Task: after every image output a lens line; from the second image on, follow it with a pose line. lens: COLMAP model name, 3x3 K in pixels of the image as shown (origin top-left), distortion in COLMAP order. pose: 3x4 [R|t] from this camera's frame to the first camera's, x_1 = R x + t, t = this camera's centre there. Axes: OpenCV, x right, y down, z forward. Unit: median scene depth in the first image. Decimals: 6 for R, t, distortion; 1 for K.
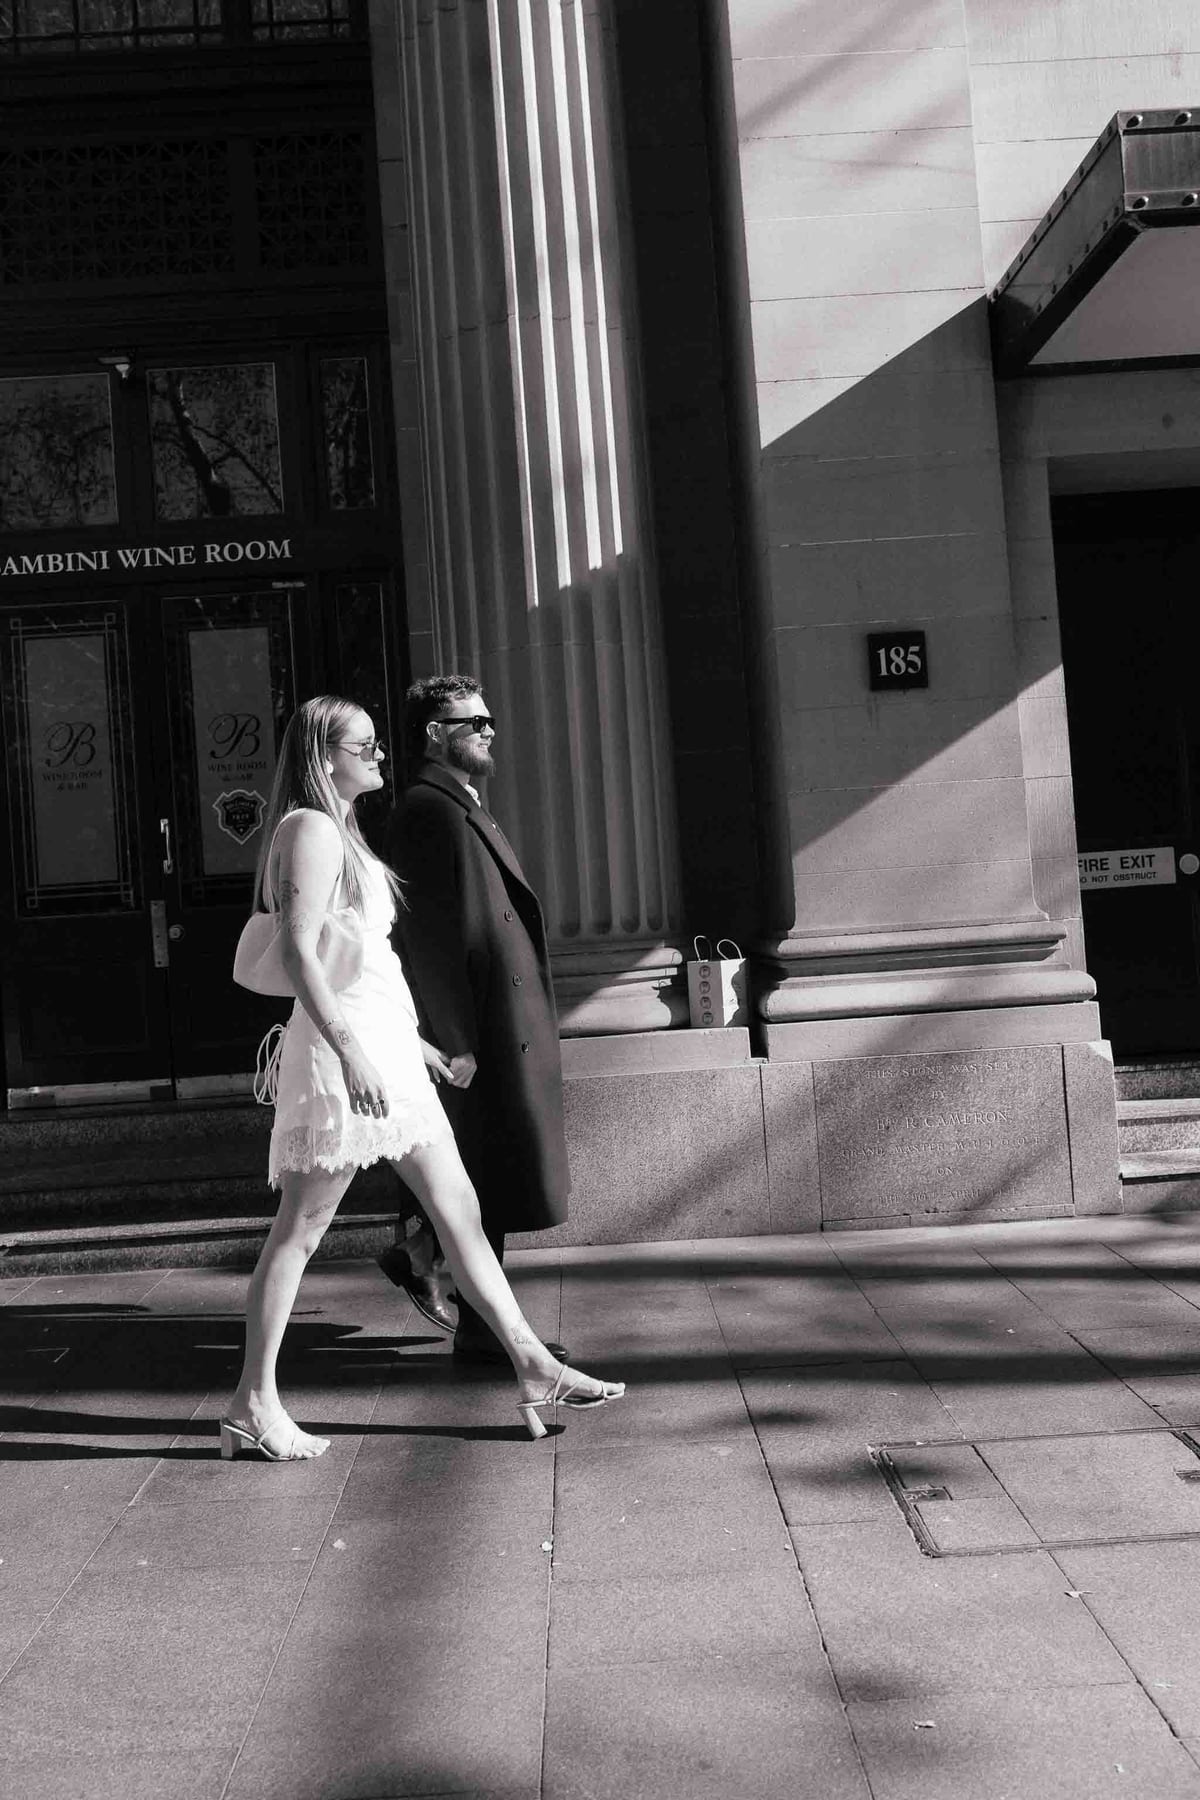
lens RADIAL K [[1489.8, 0, 609.1], [0, 1489.8, 897.4], [0, 0, 1]] dist [0.000548, -0.002639]
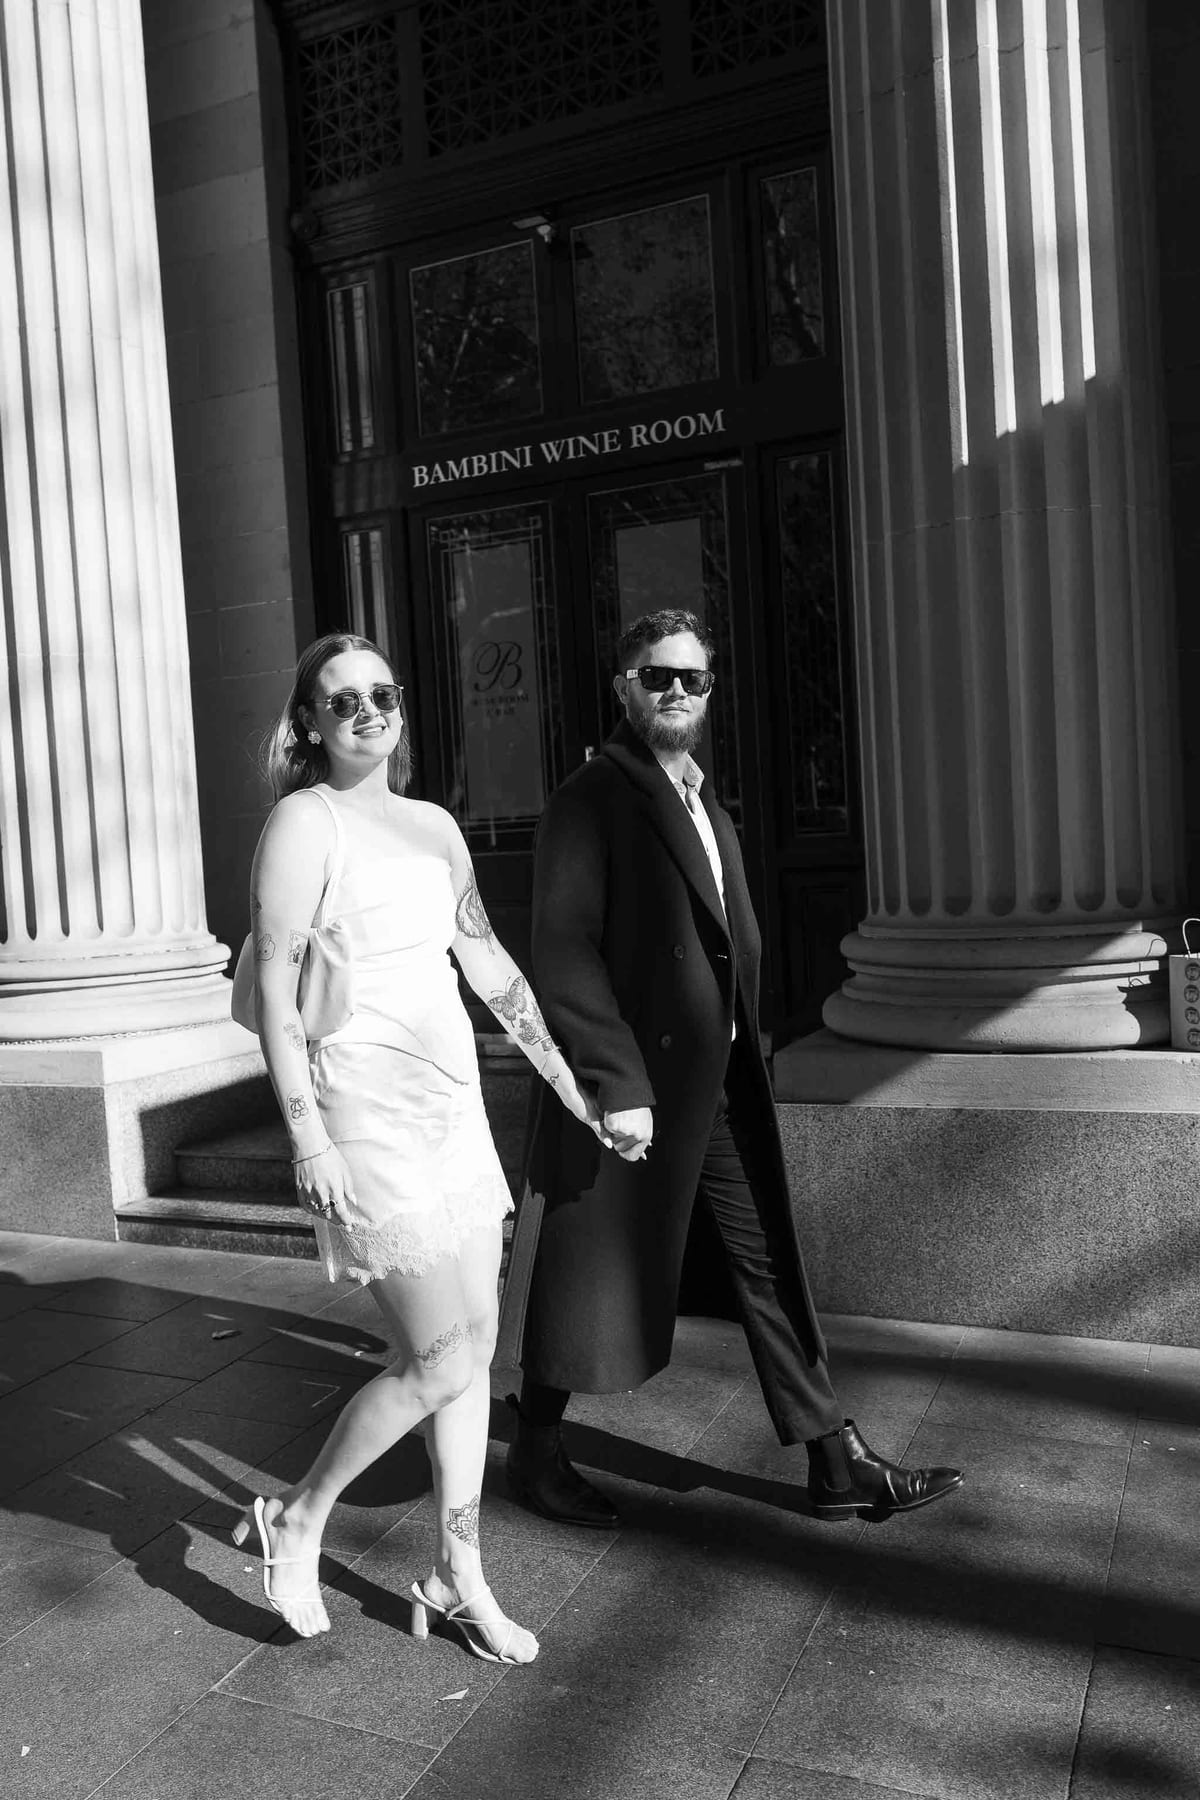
lens RADIAL K [[1463.5, 0, 599.3], [0, 1463.5, 903.1], [0, 0, 1]] dist [-0.005896, -0.000626]
pose [[0.894634, 0.036052, -0.445343, 0.099745], [0.003533, 0.996137, 0.087738, -0.036767], [0.446786, -0.080067, 0.891051, 0.217733]]
